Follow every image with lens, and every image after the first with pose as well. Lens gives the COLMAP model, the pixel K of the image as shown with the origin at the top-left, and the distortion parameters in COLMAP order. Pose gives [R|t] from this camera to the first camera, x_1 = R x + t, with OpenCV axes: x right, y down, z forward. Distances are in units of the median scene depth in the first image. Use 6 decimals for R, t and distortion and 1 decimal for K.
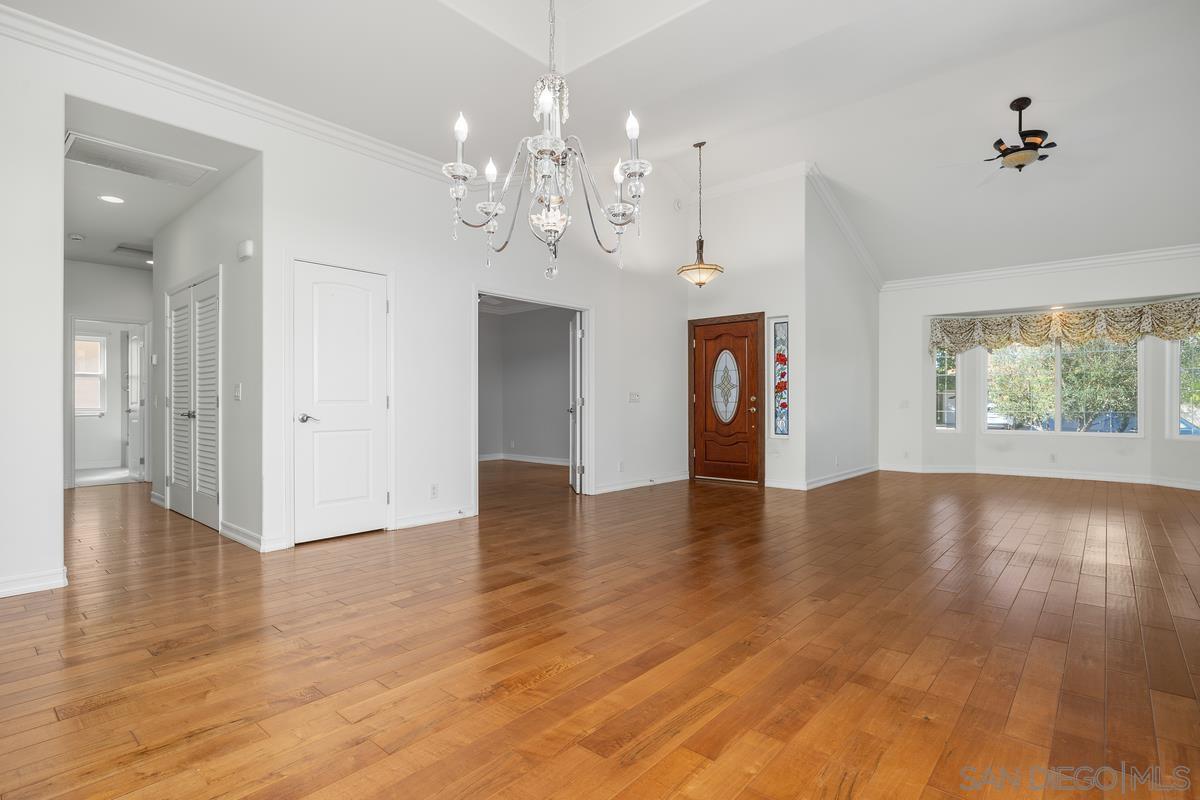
lens RADIAL K [[594.8, 0, 600.8], [0, 594.8, 403.9], [0, 0, 1]] dist [-0.017874, 0.000236]
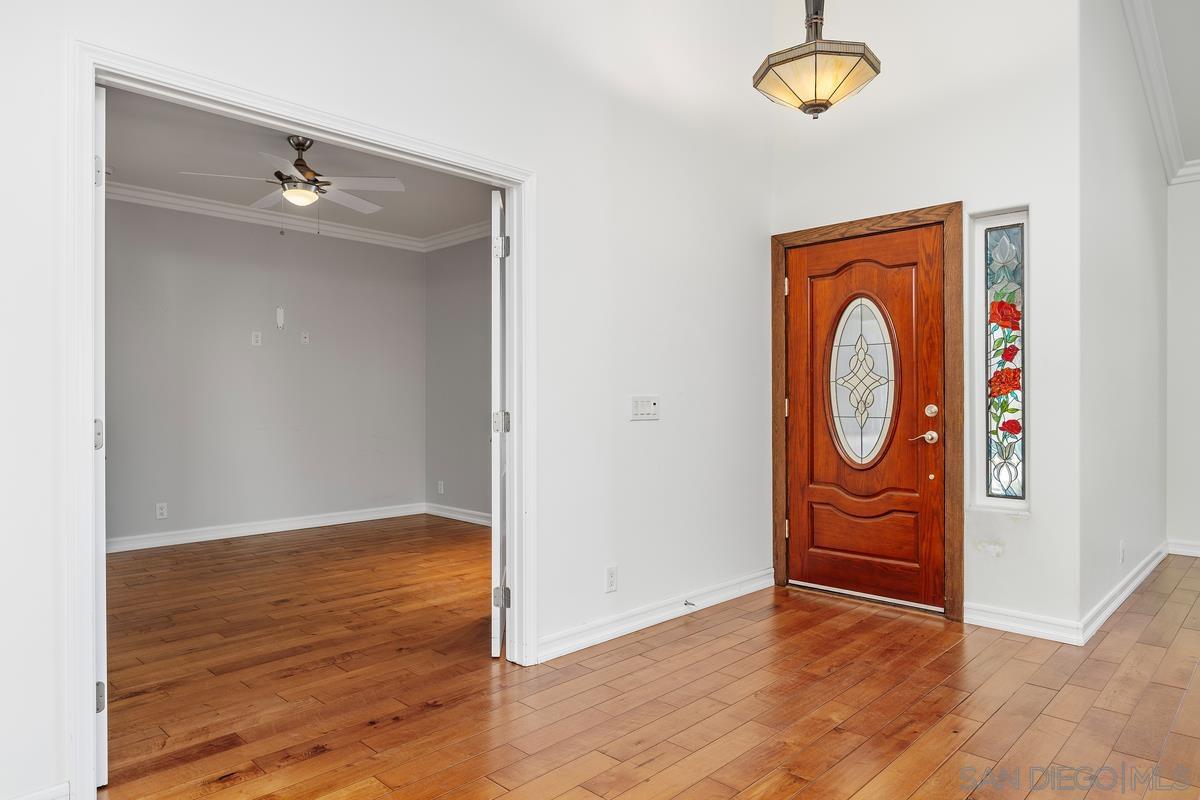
lens RADIAL K [[718.7, 0, 595.6], [0, 718.7, 402.4], [0, 0, 1]] dist [-0.006200, -0.000068]
pose [[0.997815, -0.001440, -0.066051, 0.052822], [0.001602, 0.999996, 0.002404, -0.016229], [0.066047, -0.002505, 0.997813, 0.479830]]
